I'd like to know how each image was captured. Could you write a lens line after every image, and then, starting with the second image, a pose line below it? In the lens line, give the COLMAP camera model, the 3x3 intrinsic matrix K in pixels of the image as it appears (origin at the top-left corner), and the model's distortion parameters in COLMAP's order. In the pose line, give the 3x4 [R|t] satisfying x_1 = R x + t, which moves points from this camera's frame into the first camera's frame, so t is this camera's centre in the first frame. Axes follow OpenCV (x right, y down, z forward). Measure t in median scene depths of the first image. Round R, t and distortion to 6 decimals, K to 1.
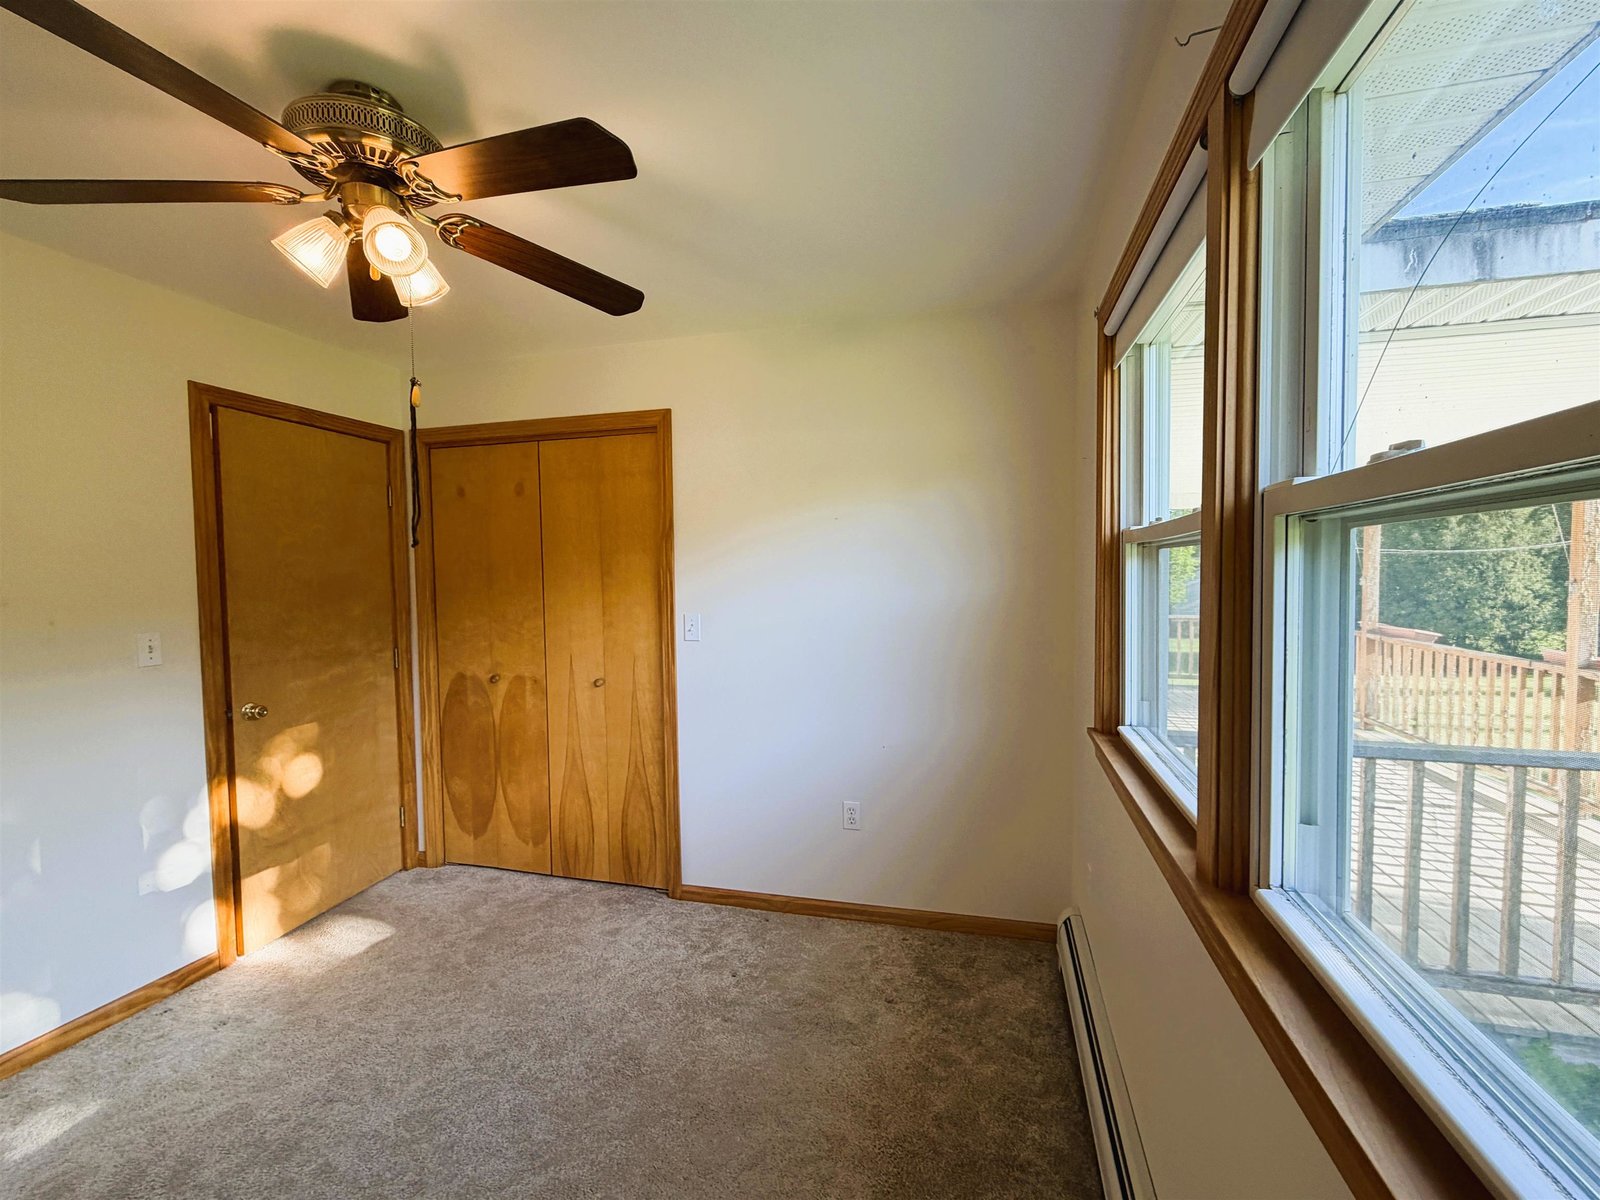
lens RADIAL K [[697.4, 0, 801.3], [0, 697.4, 596.3], [0, 0, 1]] dist [-0.003684, -0.000164]
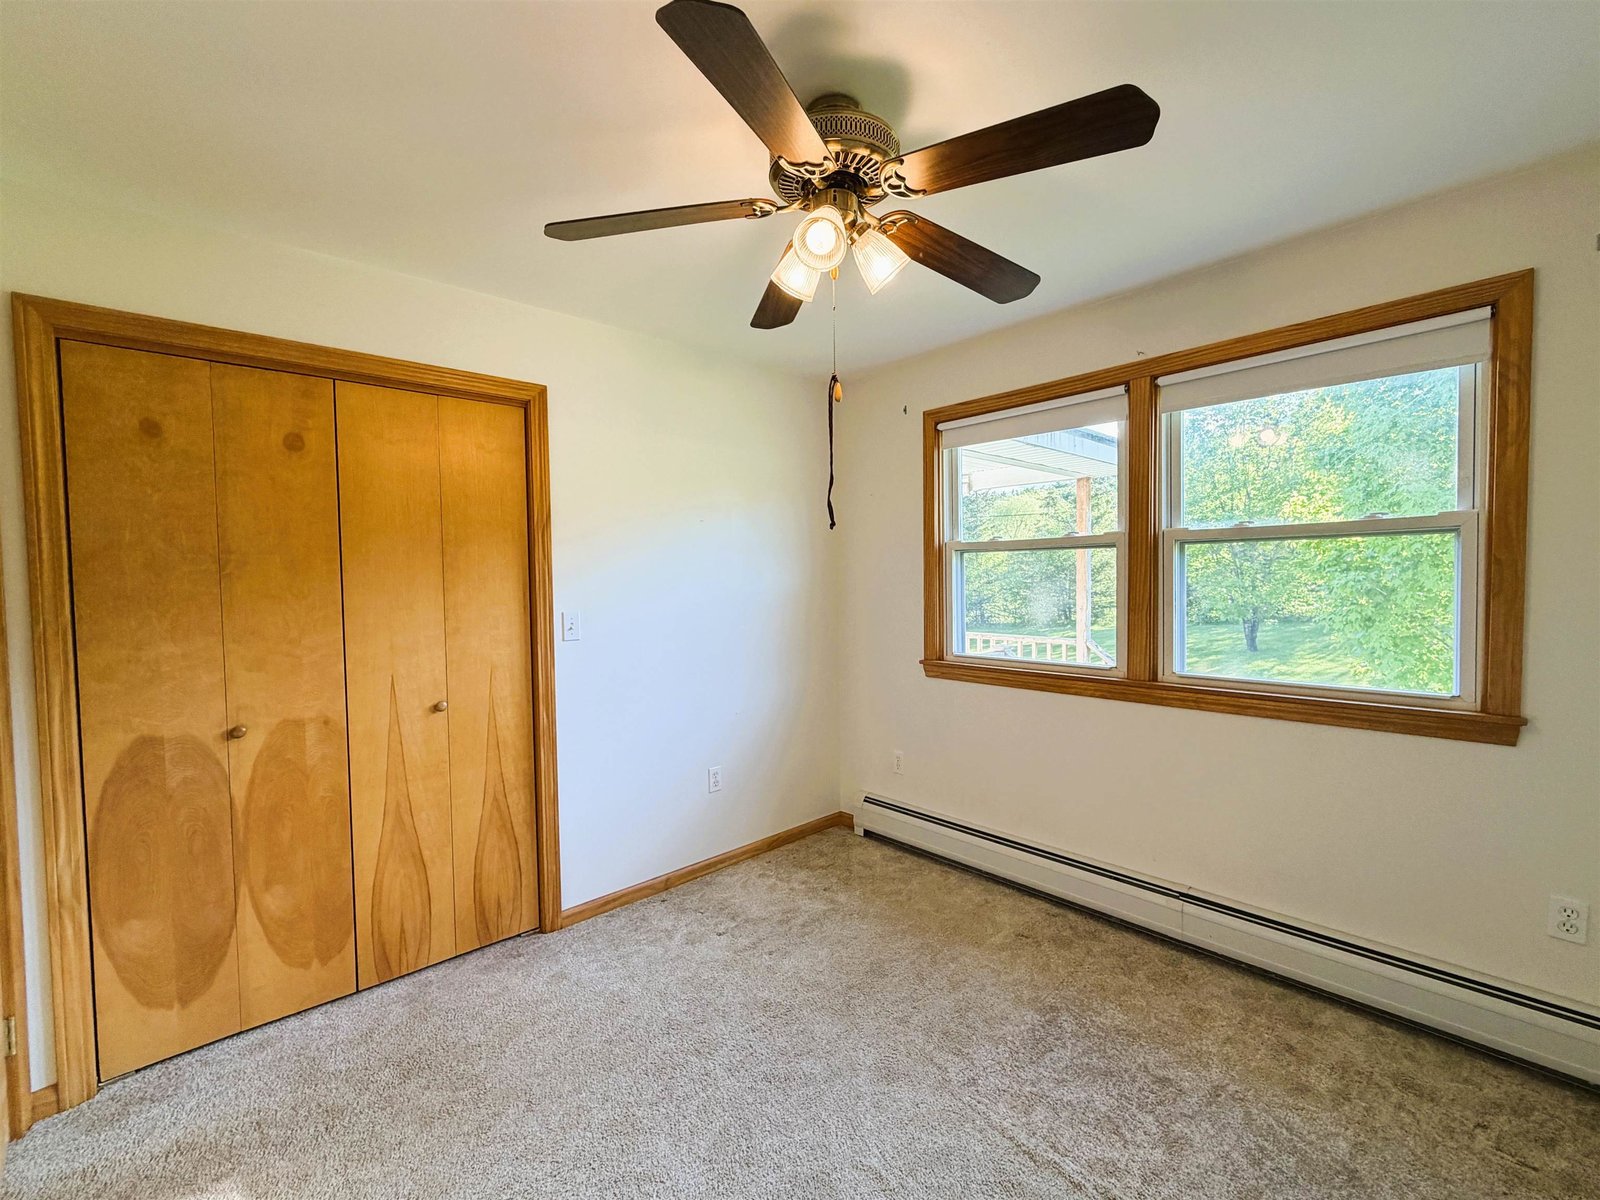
lens RADIAL K [[697.4, 0, 792.9], [0, 697.4, 596.4], [0, 0, 1]] dist [-0.003684, -0.000164]
pose [[0.527716, -0.020127, 0.849183, -0.738347], [0.042264, 0.999103, -0.002584, 0.018571], [-0.848369, 0.037254, 0.528093, 0.240357]]
